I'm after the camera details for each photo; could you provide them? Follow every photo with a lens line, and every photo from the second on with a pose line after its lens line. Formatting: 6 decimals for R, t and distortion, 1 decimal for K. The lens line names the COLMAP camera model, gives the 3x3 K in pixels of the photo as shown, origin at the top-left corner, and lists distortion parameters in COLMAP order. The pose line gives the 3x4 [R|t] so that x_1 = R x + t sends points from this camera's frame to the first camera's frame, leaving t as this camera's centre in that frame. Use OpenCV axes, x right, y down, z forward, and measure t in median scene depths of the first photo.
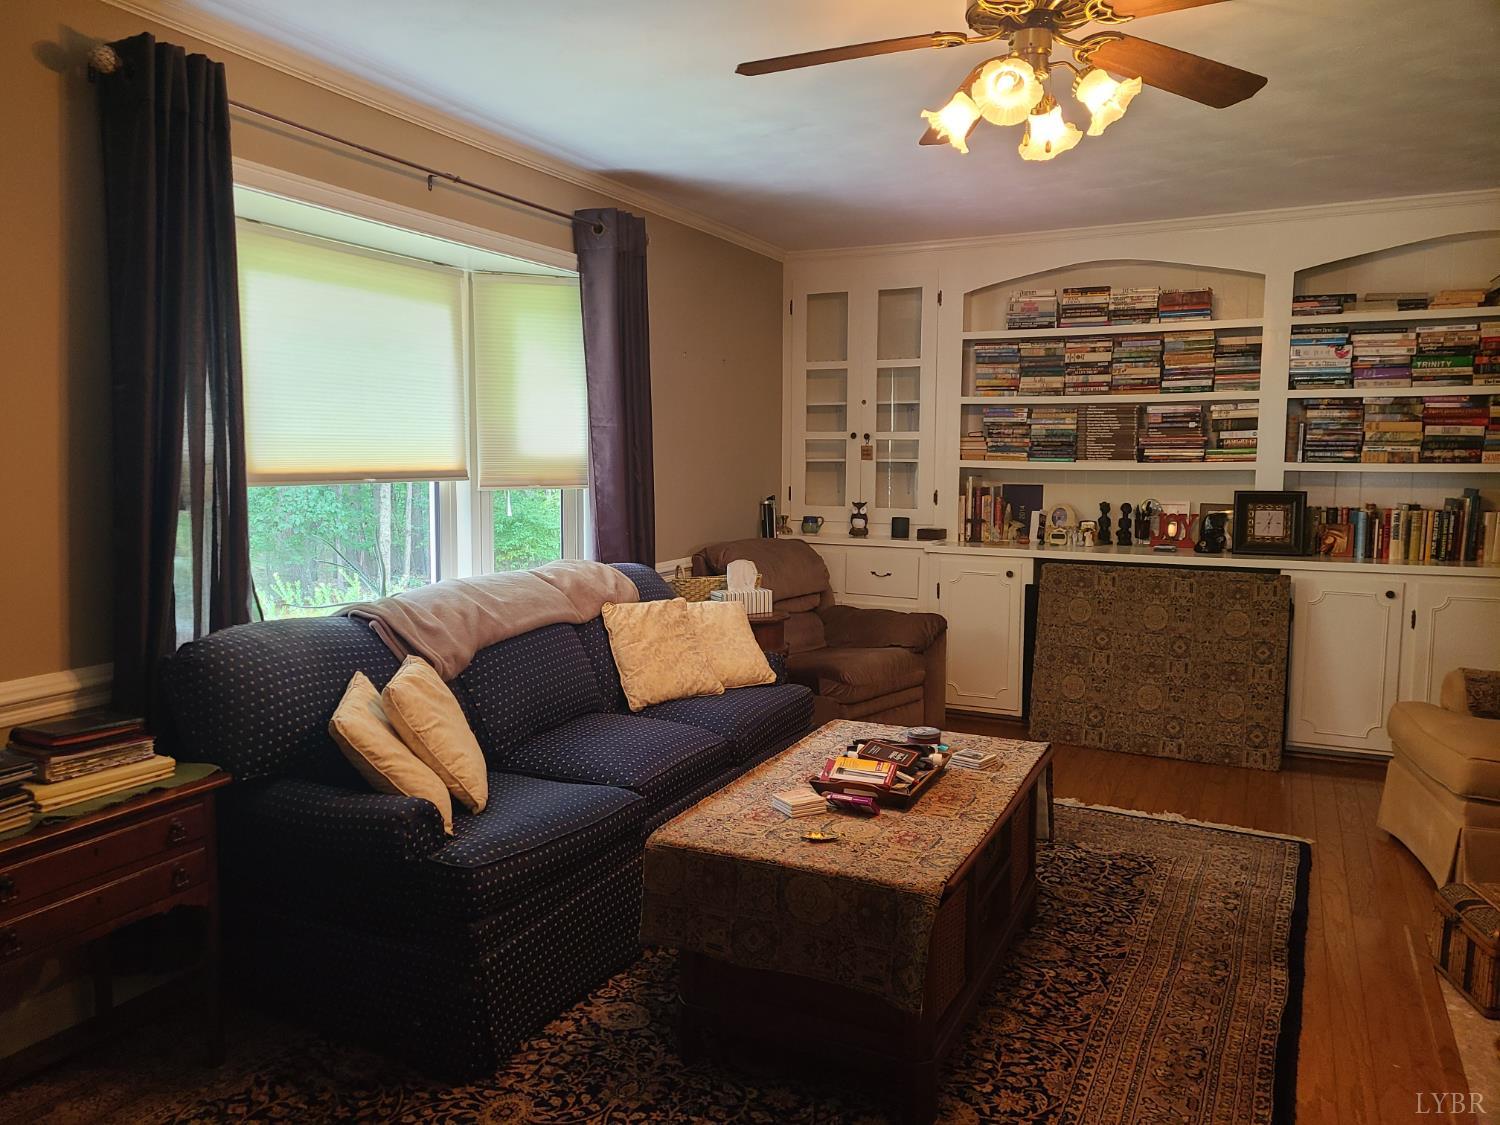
lens RADIAL K [[1142.3, 0, 745.4], [0, 1142.3, 566.9], [0, 0, 1]] dist [0.063767, -0.032262]
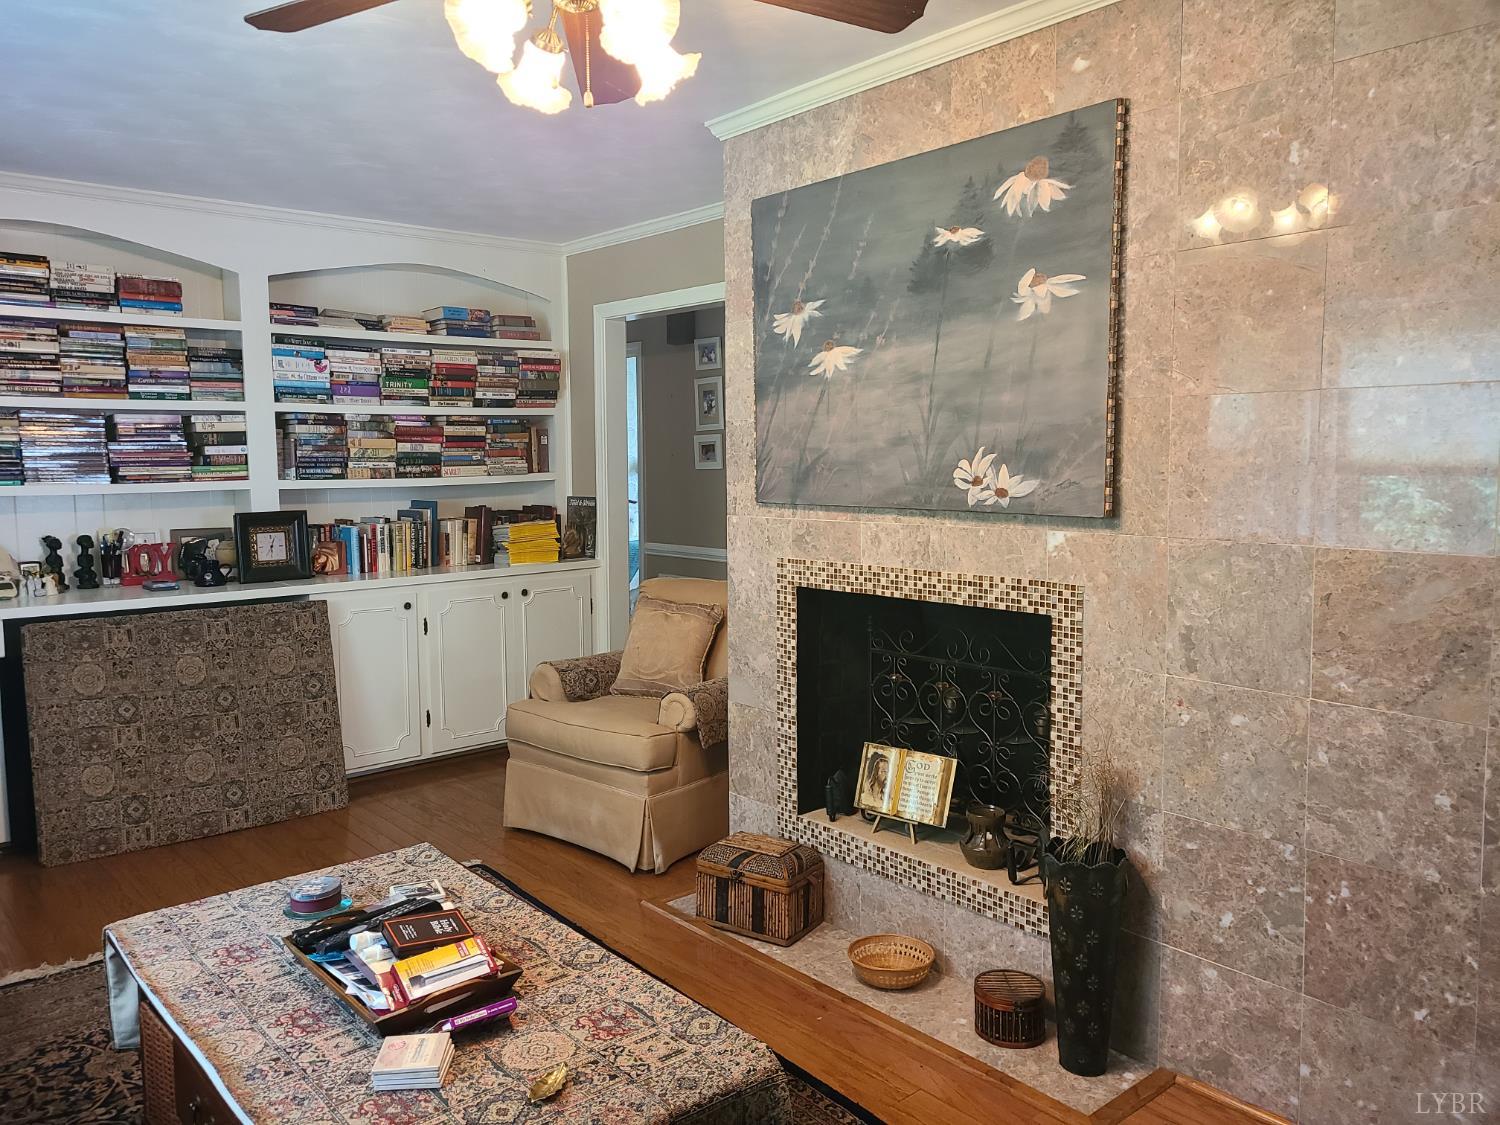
lens RADIAL K [[1113.4, 0, 747.6], [0, 1113.4, 556.7], [0, 0, 1]] dist [0.040411, -0.000427]
pose [[0.413499, -0.089376, 0.906107, -0.203685], [0.101843, 0.993466, 0.051518, -0.037805], [-0.904791, 0.070978, 0.419899, 0.288479]]
